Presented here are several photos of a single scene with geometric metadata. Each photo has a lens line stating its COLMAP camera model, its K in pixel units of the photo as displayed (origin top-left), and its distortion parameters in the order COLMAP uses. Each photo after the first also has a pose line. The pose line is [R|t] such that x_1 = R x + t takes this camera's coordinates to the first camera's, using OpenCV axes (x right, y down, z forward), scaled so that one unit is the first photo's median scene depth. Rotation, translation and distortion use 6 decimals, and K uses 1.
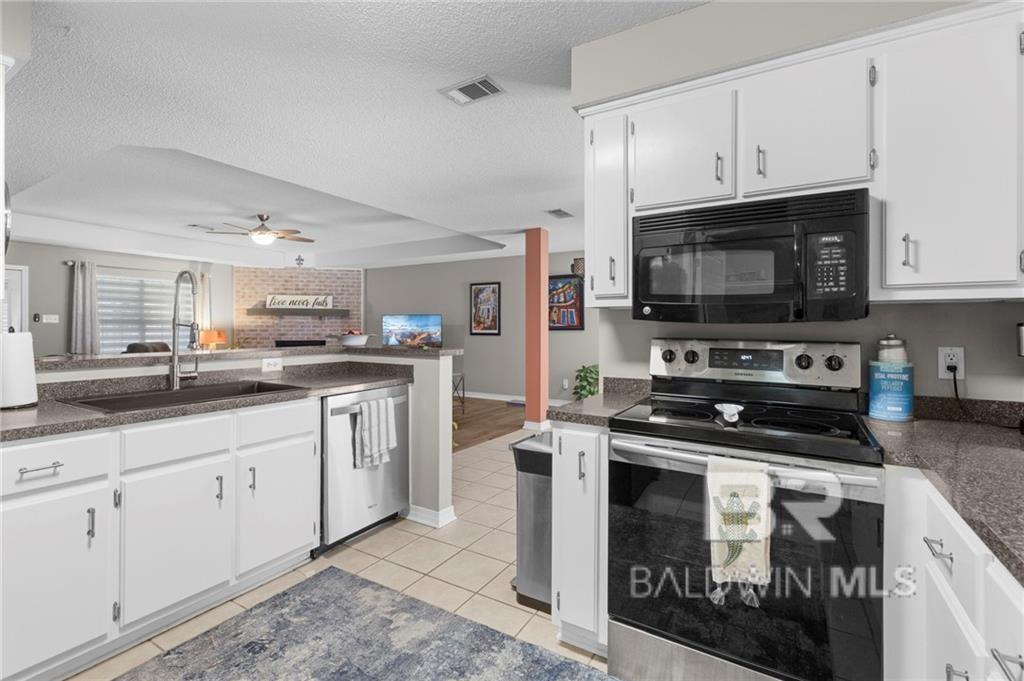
lens RADIAL K [[466.1, 0, 518.4], [0, 466.1, 327.9], [0, 0, 1]] dist [0.006053, -0.000368]
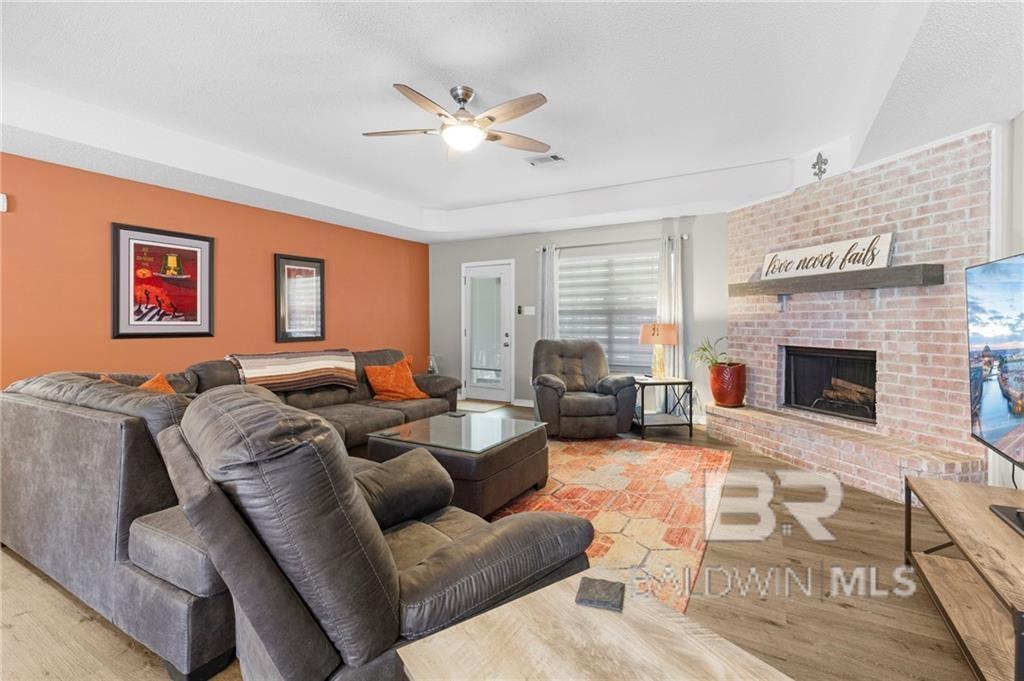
lens RADIAL K [[466.1, 0, 508.0], [0, 466.1, 328.2], [0, 0, 1]] dist [0.006053, -0.000368]
pose [[0.021391, 0.013943, -0.999674, -0.034474], [0.000886, 0.999902, 0.013965, 0.002182], [0.999771, -0.001185, 0.021376, 0.710634]]
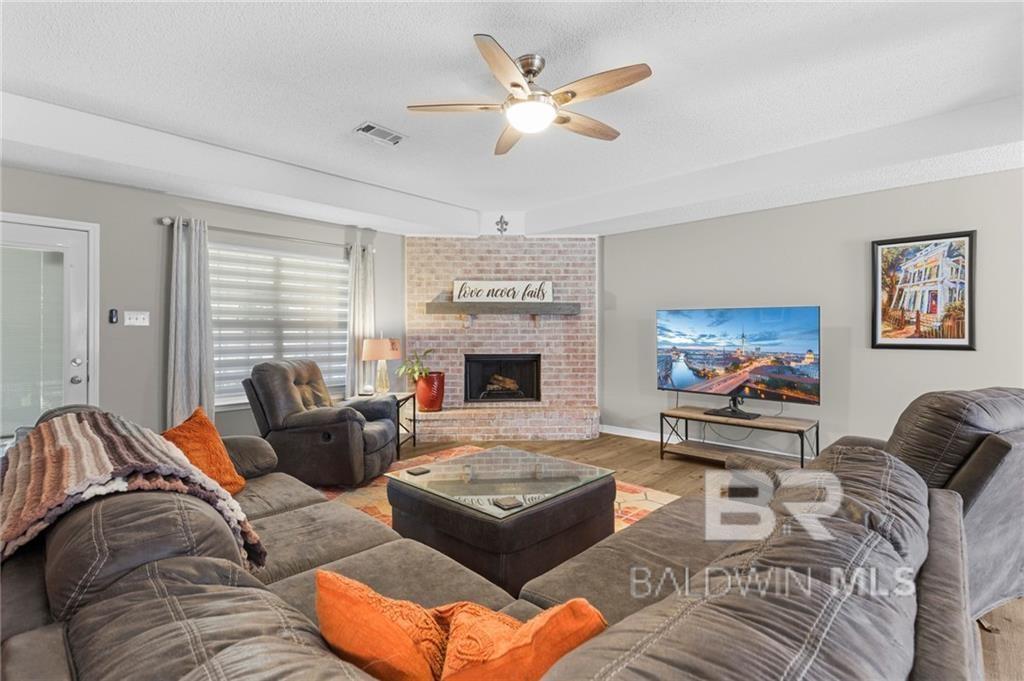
lens RADIAL K [[466.1, 0, 522.2], [0, 466.1, 332.1], [0, 0, 1]] dist [0.006053, -0.000368]
pose [[0.979084, -0.001696, -0.203450, -0.323339], [0.001505, 0.999998, -0.001091, -0.001556], [0.203452, 0.000762, 0.979085, 0.410465]]
